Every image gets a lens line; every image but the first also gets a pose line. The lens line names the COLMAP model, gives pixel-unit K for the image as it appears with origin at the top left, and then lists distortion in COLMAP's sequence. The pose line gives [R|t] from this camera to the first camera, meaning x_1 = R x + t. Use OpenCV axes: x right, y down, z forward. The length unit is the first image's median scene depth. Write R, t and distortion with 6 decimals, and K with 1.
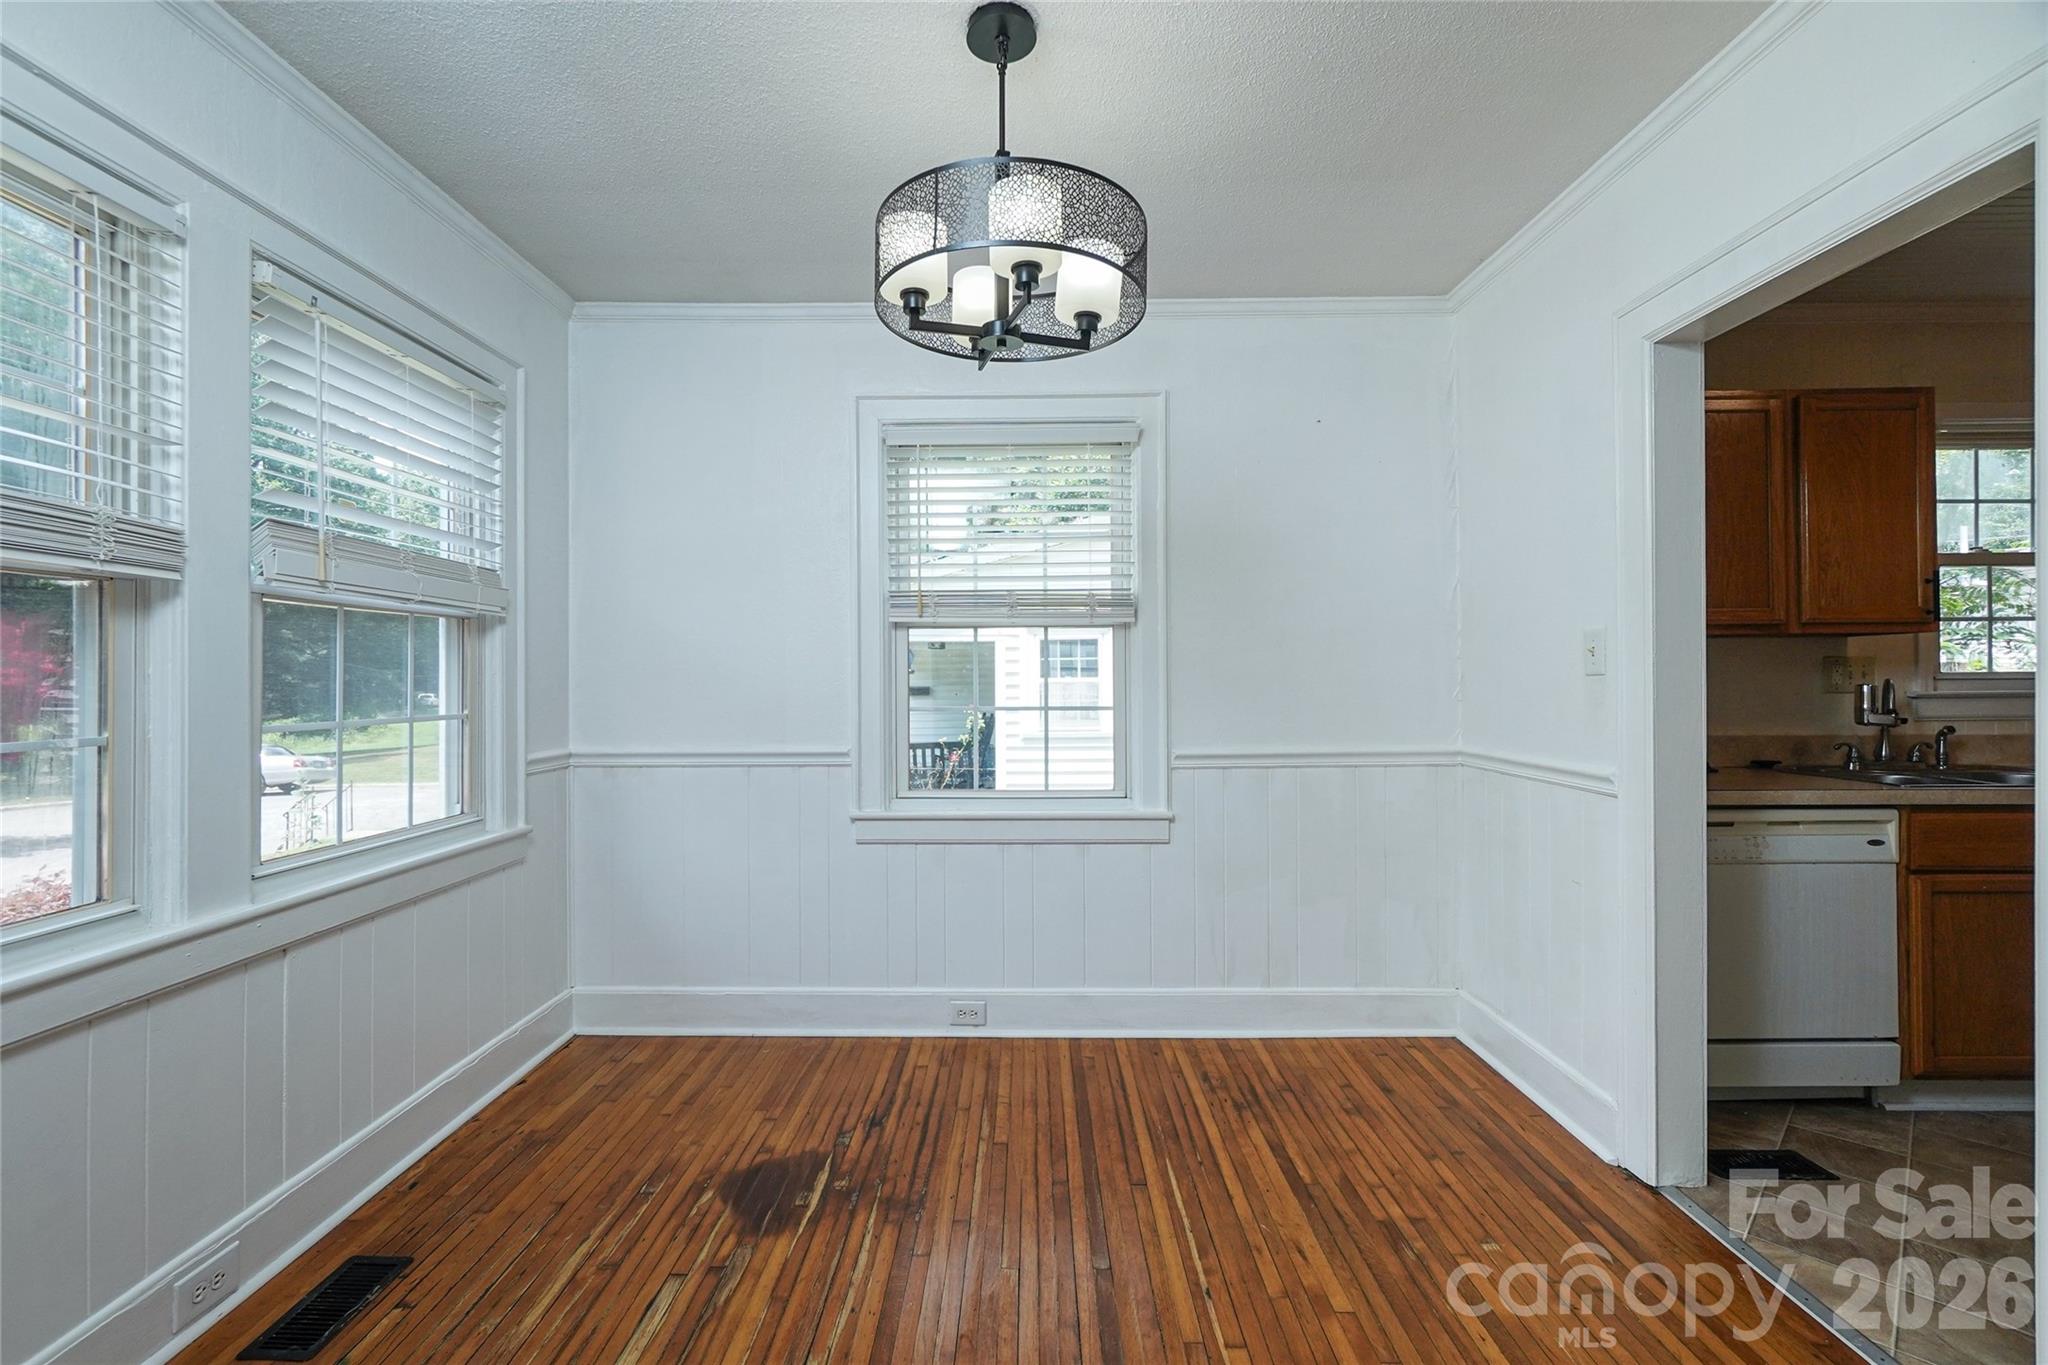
lens RADIAL K [[892.9, 0, 1014.1], [0, 892.9, 675.0], [0, 0, 1]] dist [-0.004446, 0.002653]
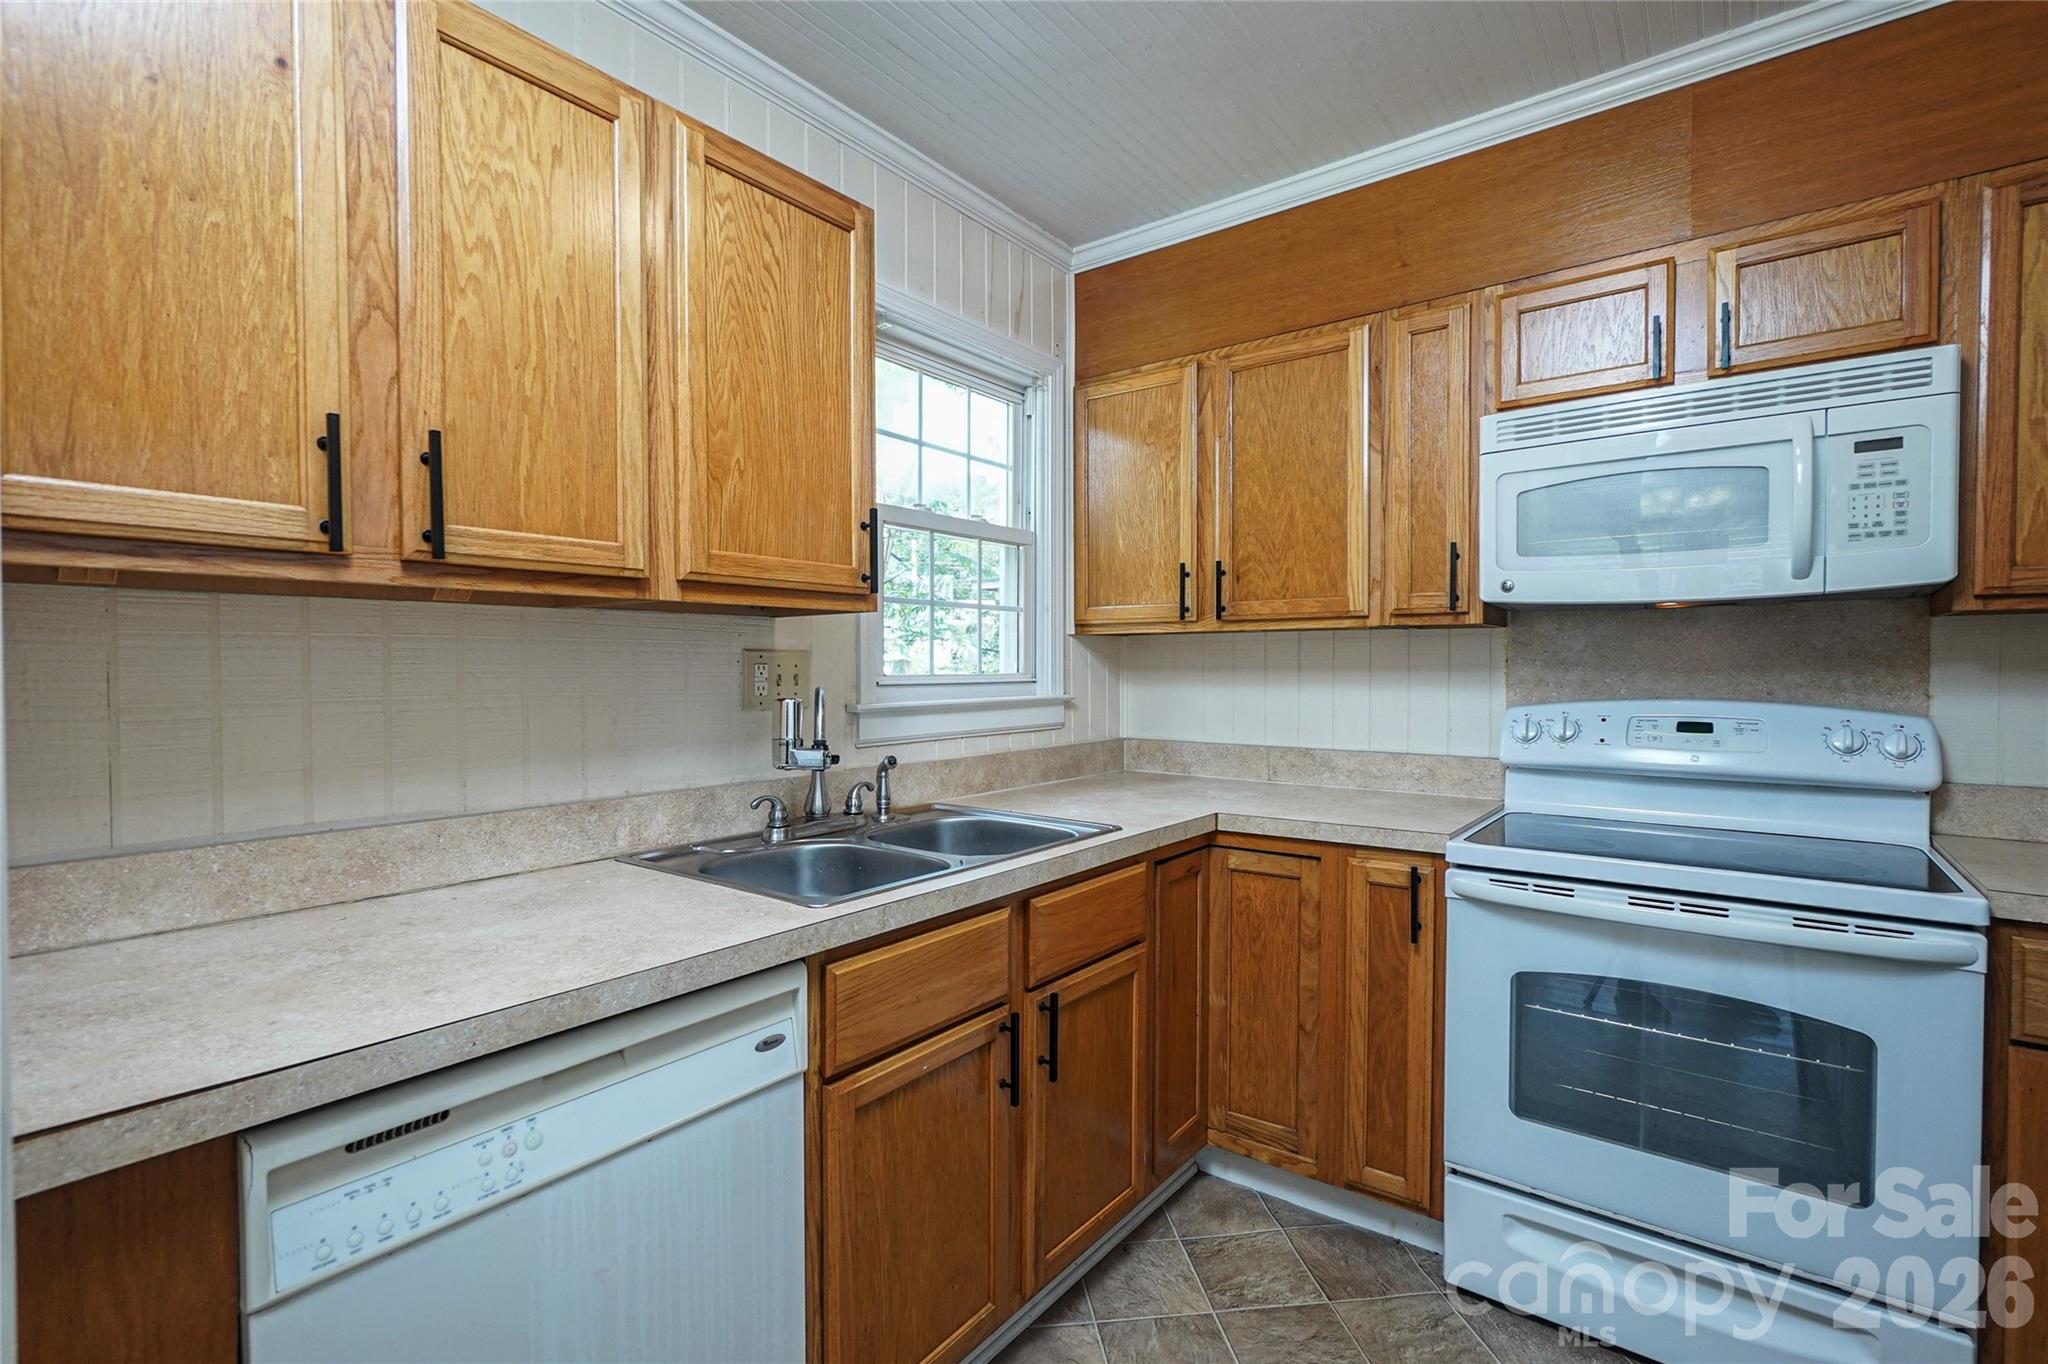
lens RADIAL K [[938.5, 0, 1021.7], [0, 938.5, 683.8], [0, 0, 1]] dist [-0.001000, -0.000048]
pose [[0.595531, -0.005835, 0.803311, 0.558985], [-0.007229, 0.999894, 0.012622, -0.007894], [-0.803300, -0.013324, 0.595425, 0.517346]]
